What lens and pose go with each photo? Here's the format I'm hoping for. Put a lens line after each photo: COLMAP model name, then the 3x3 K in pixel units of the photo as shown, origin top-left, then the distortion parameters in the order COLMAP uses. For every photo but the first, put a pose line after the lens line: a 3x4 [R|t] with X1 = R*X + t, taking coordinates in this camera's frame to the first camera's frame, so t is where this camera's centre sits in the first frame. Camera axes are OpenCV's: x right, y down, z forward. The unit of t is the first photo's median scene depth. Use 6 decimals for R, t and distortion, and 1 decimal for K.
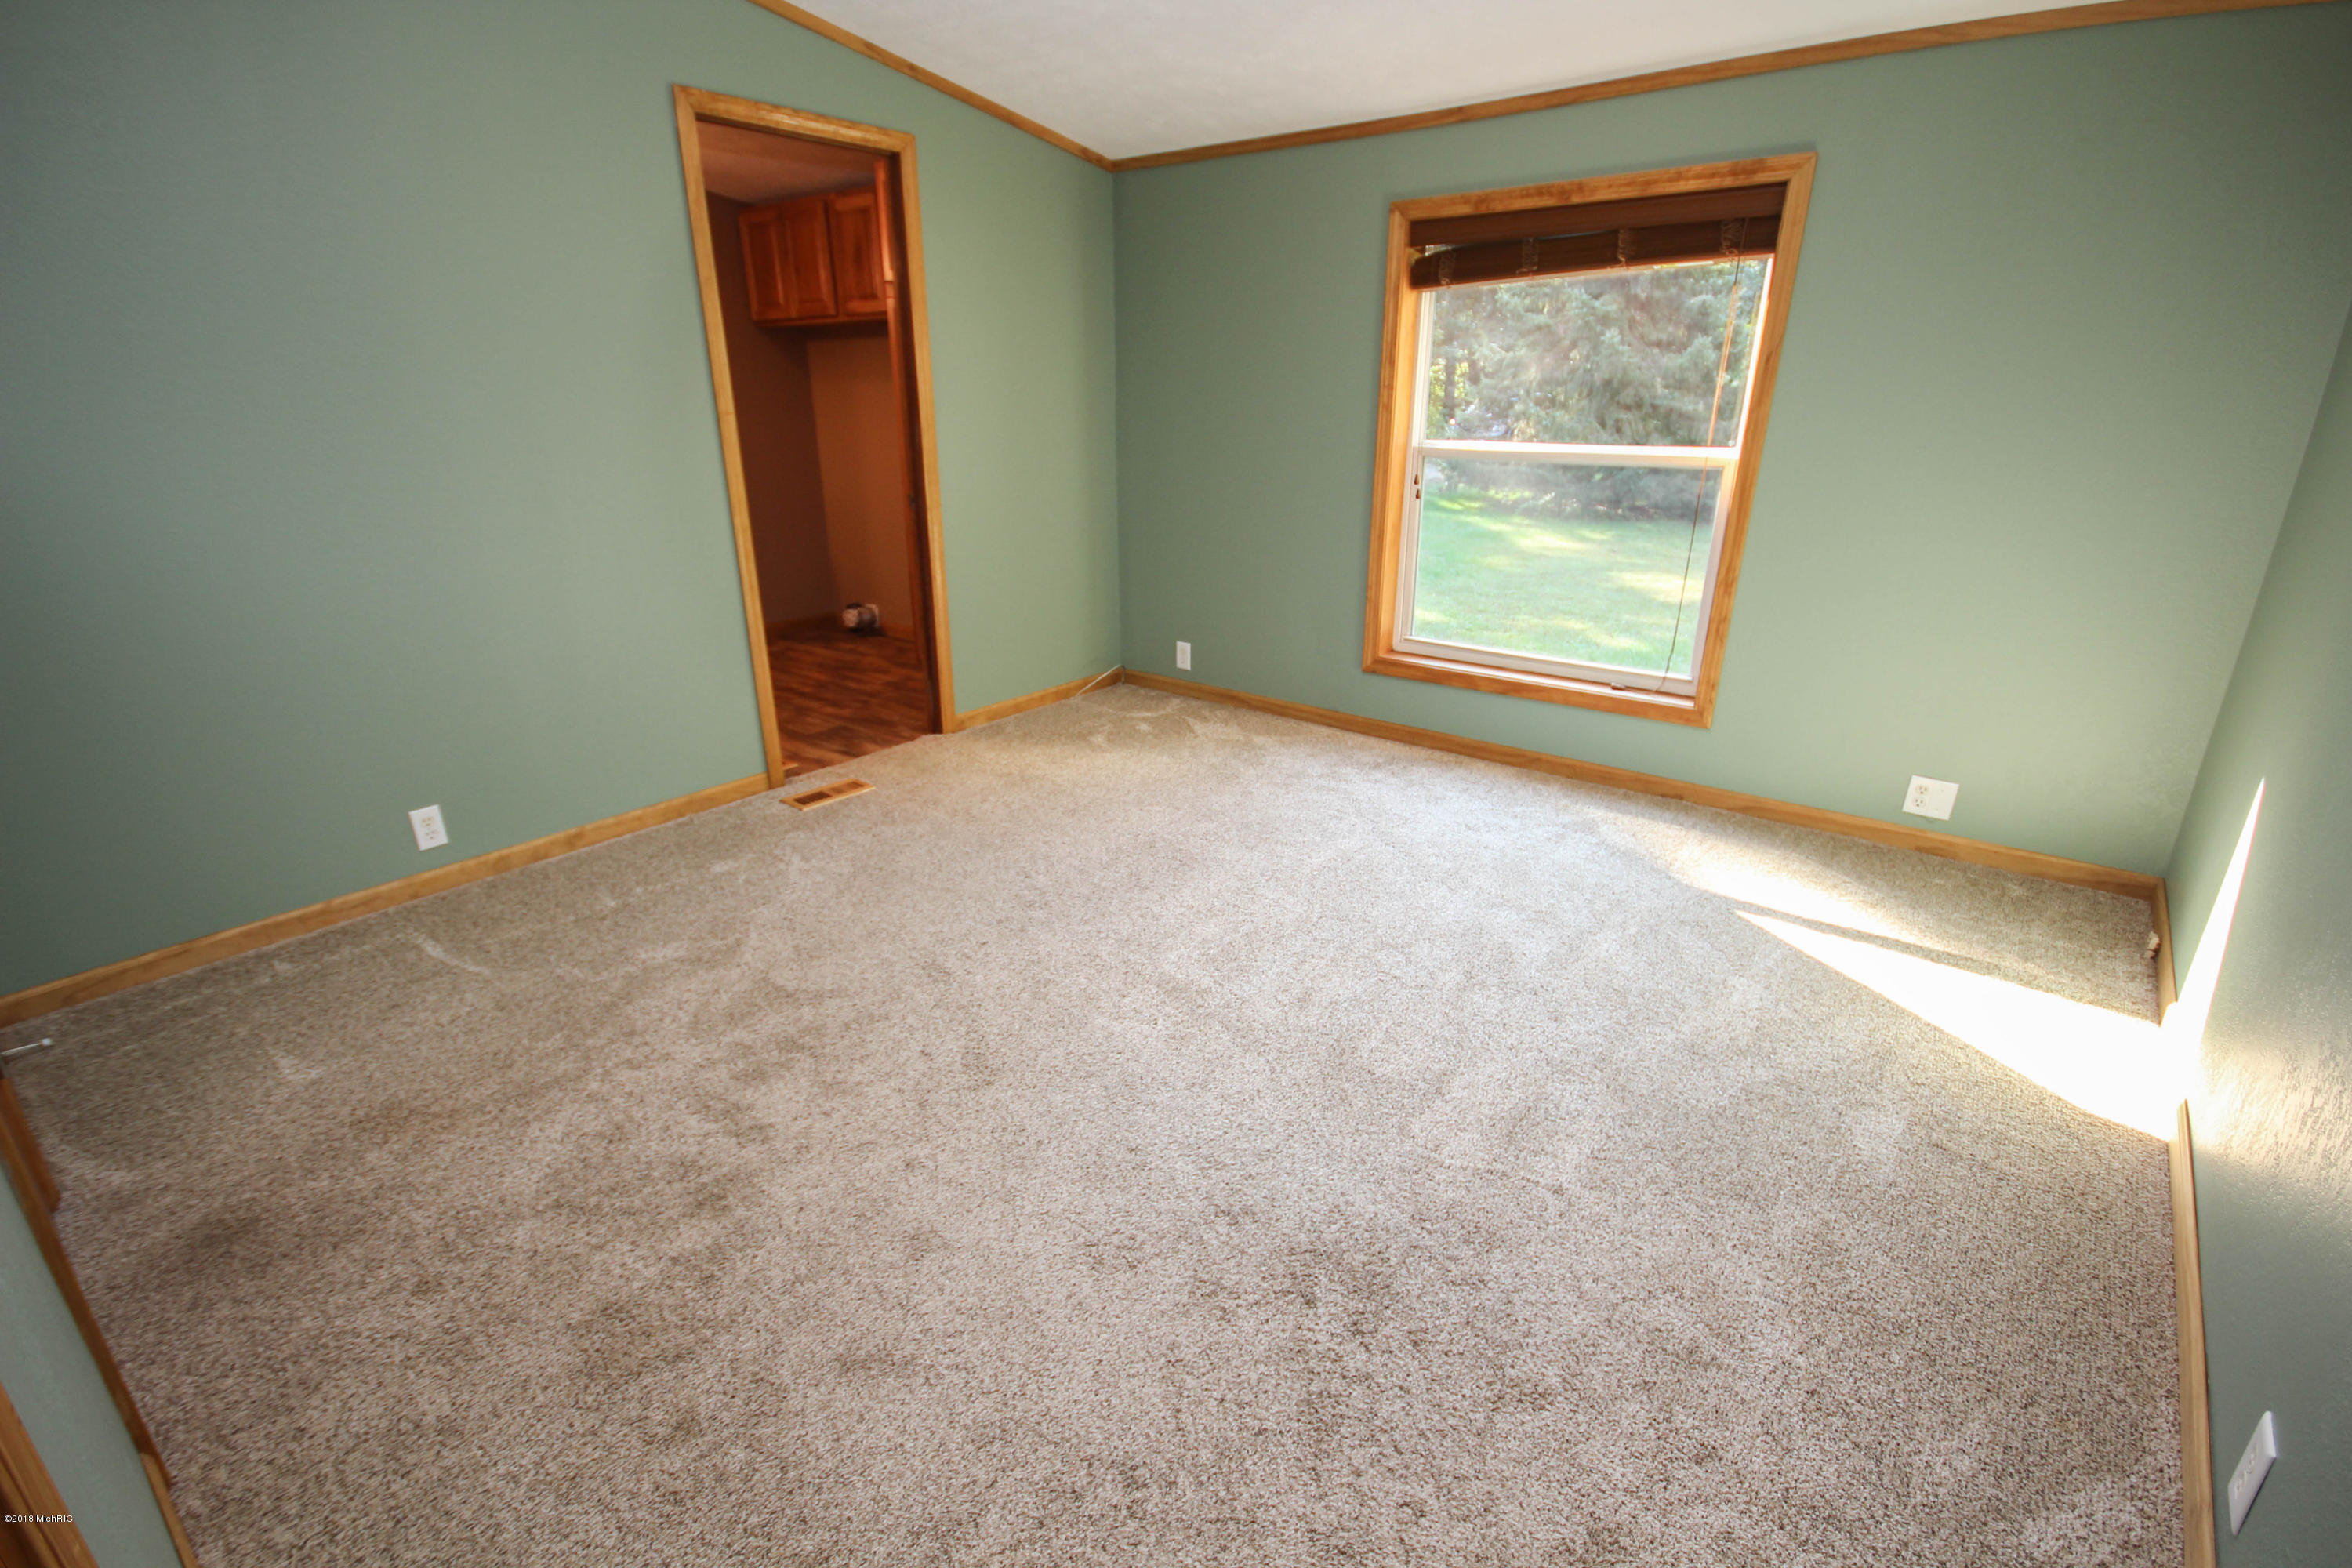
lens RADIAL K [[1085.5, 0, 1174.8], [0, 1085.5, 786.9], [0, 0, 1]] dist [0.017464, -0.013908]
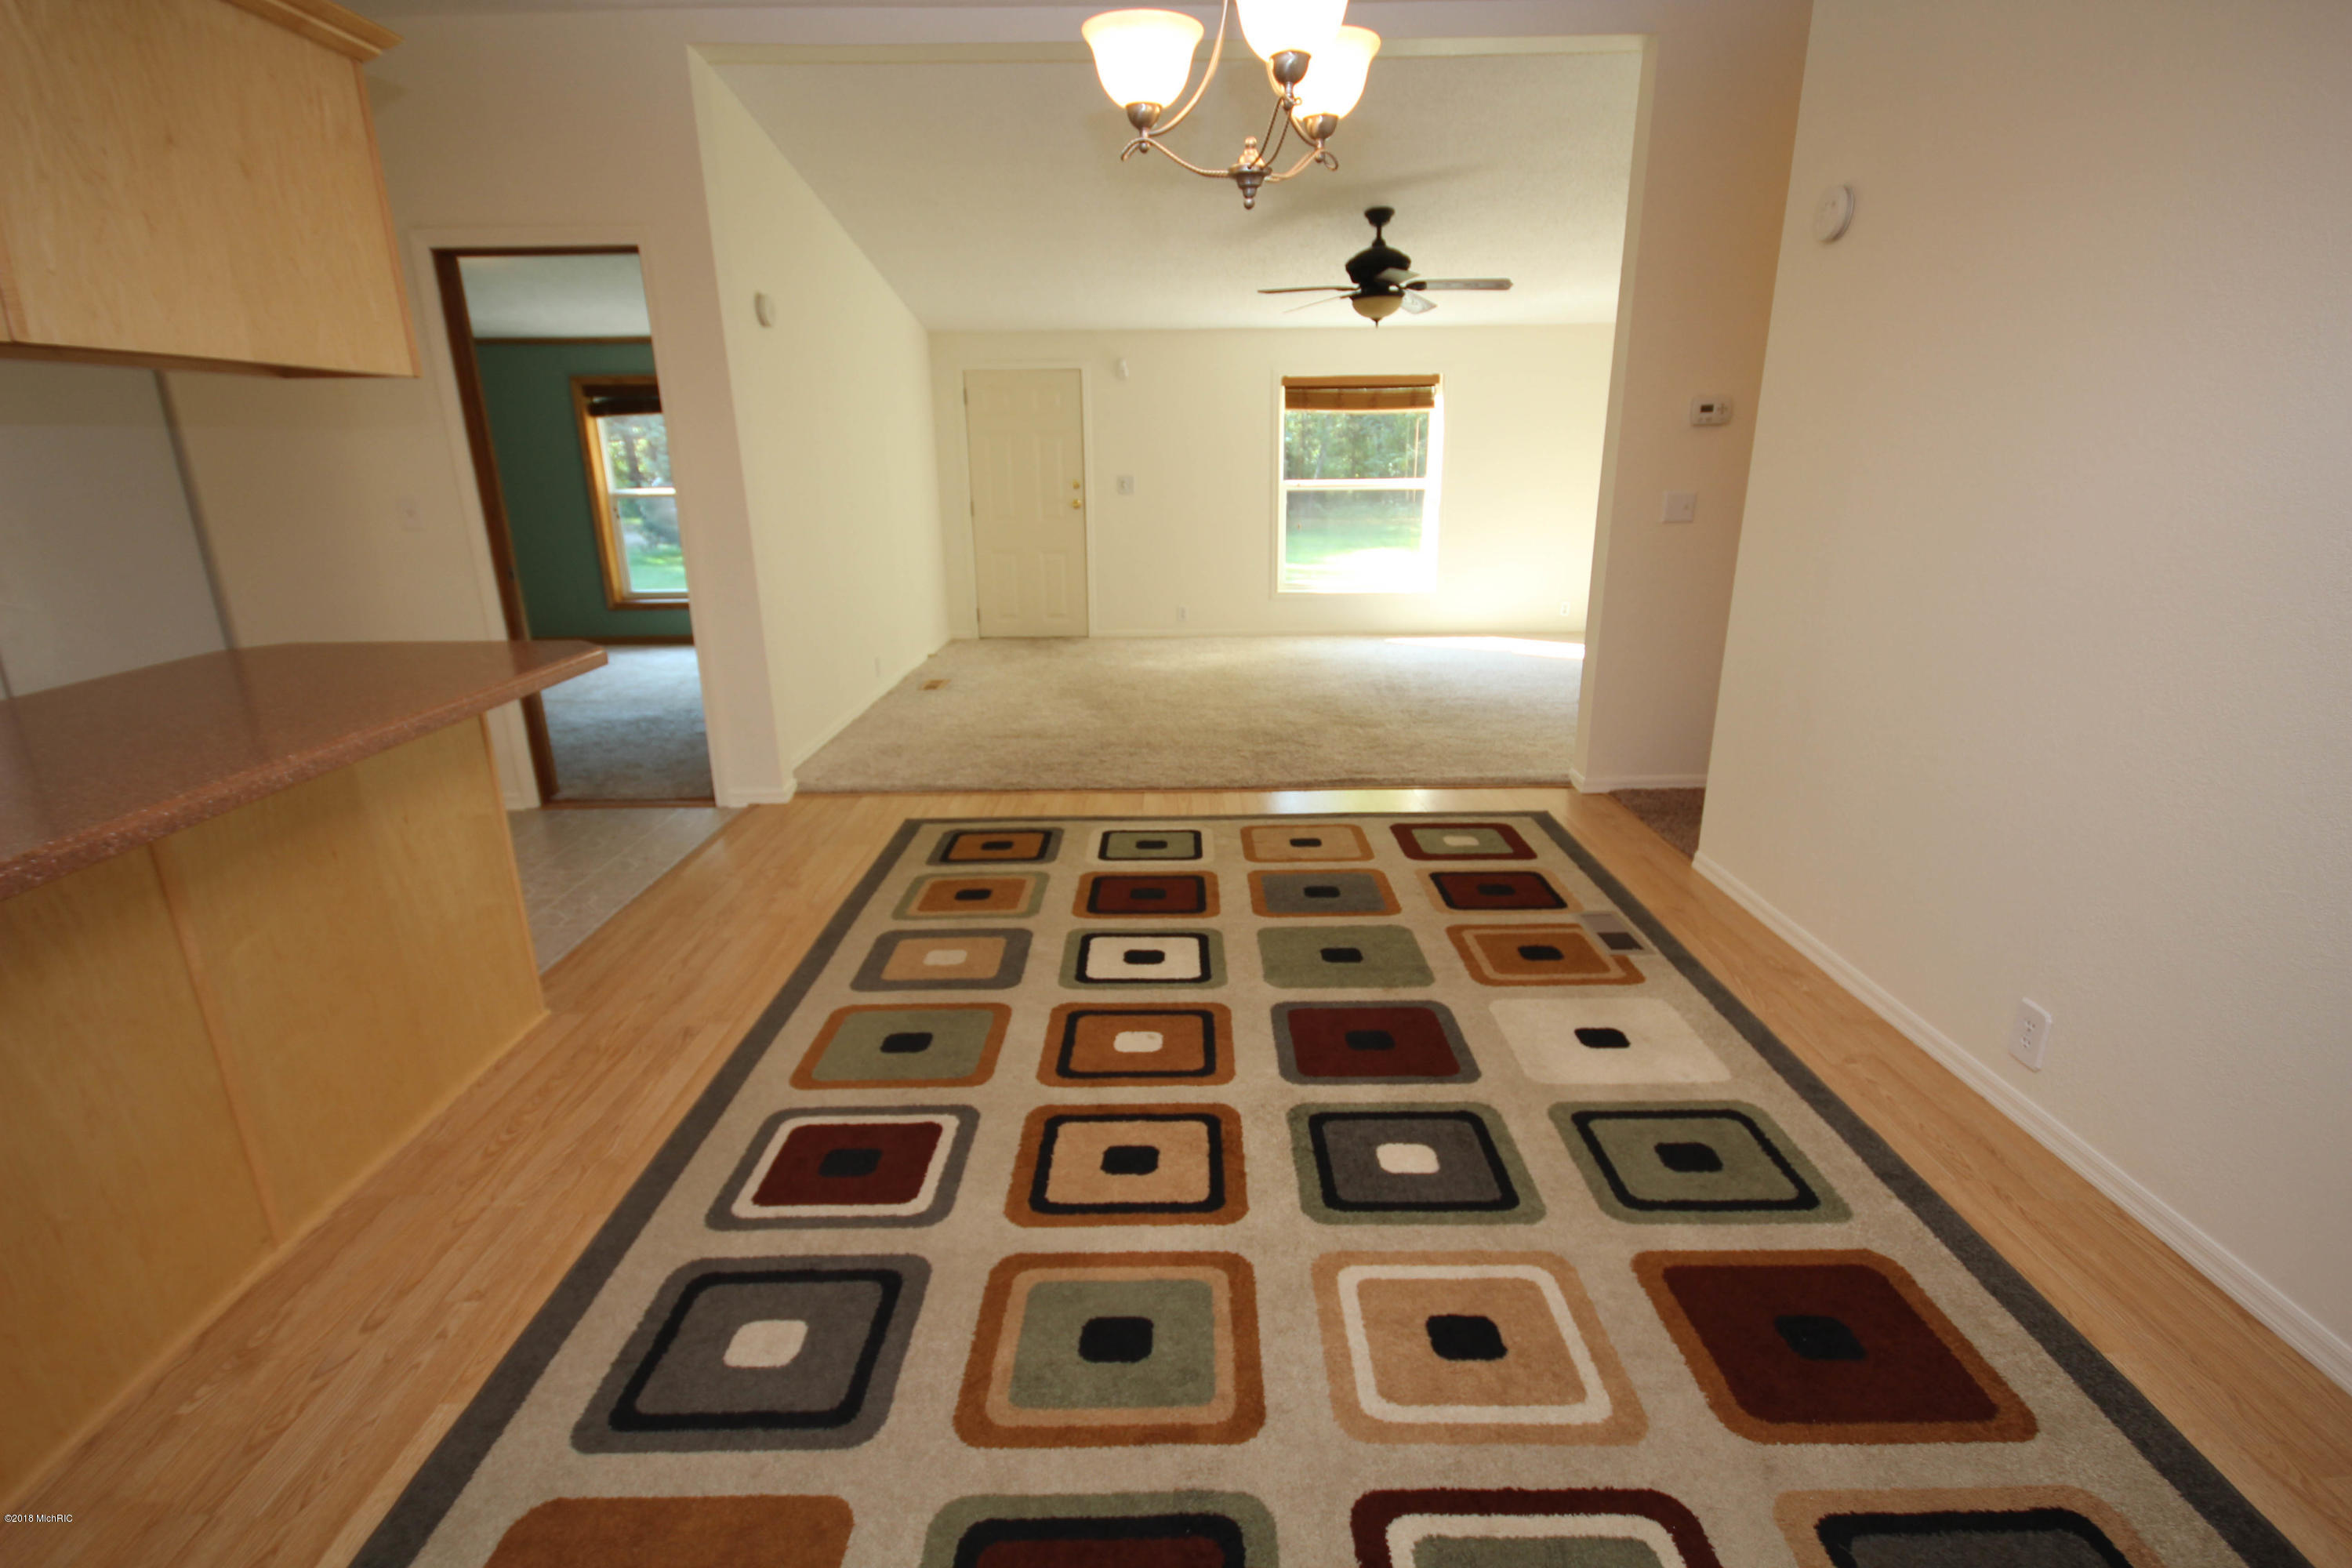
lens RADIAL K [[1085.5, 0, 1174.8], [0, 1085.5, 786.9], [0, 0, 1]] dist [0.017464, -0.013908]
pose [[0.780535, -0.191333, 0.595111, -0.249262], [0.226911, 0.973793, 0.015470, 0.388394], [-0.582475, 0.122962, 0.803494, -1.069550]]
